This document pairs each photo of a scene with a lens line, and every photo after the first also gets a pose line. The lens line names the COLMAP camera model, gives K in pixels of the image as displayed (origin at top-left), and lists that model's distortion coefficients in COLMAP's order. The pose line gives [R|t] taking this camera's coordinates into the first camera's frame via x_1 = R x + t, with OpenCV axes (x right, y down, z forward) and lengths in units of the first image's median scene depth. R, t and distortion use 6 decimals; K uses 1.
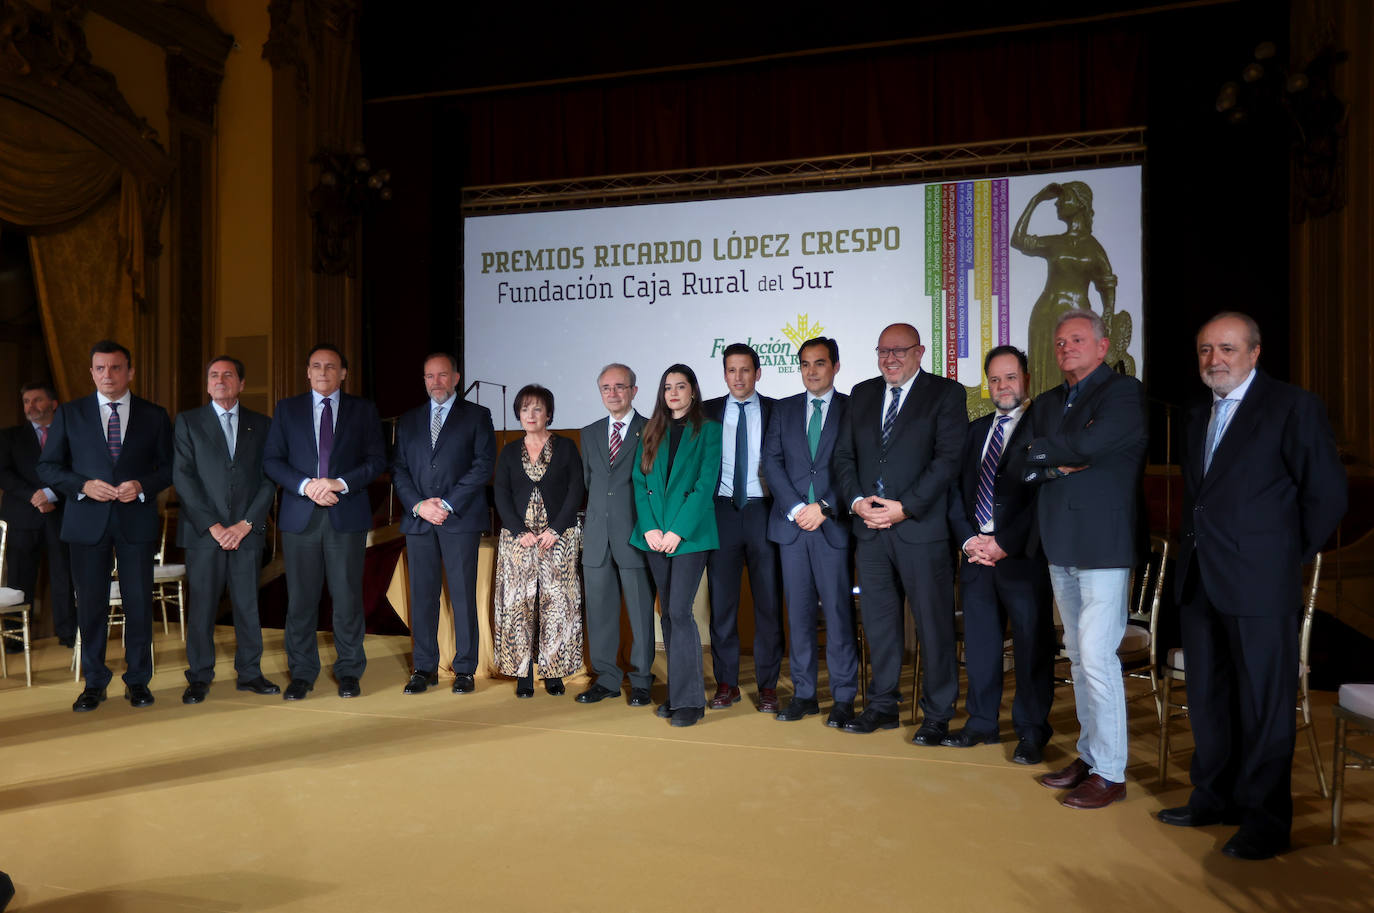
lens RADIAL K [[1164.4, 0, 648.5], [0, 1164.4, 470.6], [0, 0, 1]] dist [-0.010767, 0.008749]
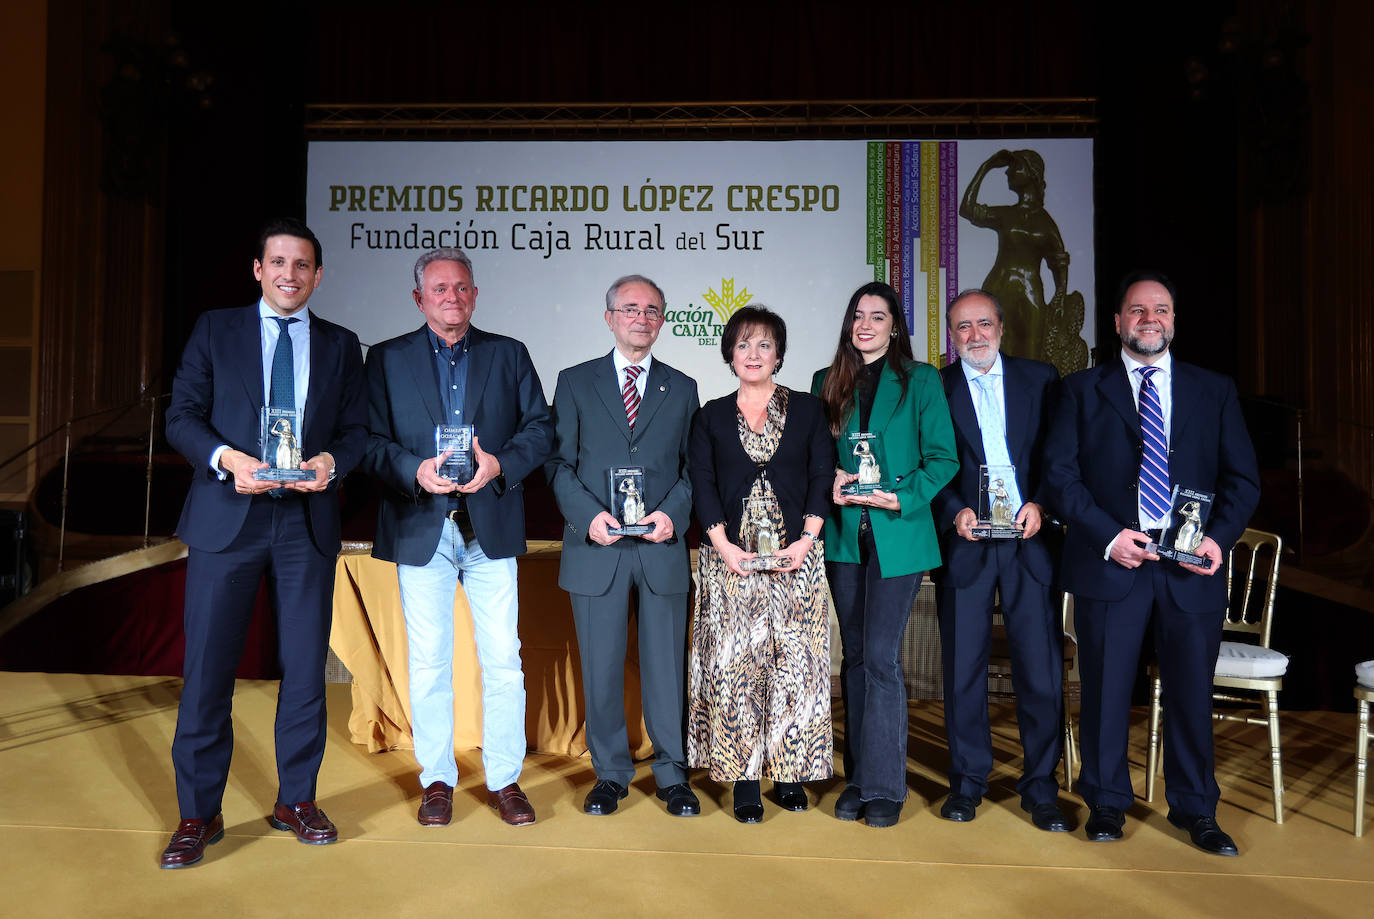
lens RADIAL K [[1151.8, 0, 690.4], [0, 1151.8, 439.4], [0, 0, 1]] dist [-0.049389, 0.112671]
pose [[0.965999, 0.019915, 0.257776, -0.112485], [-0.013784, 0.999578, -0.025569, 0.007632], [-0.258177, 0.021147, 0.965866, 0.180951]]
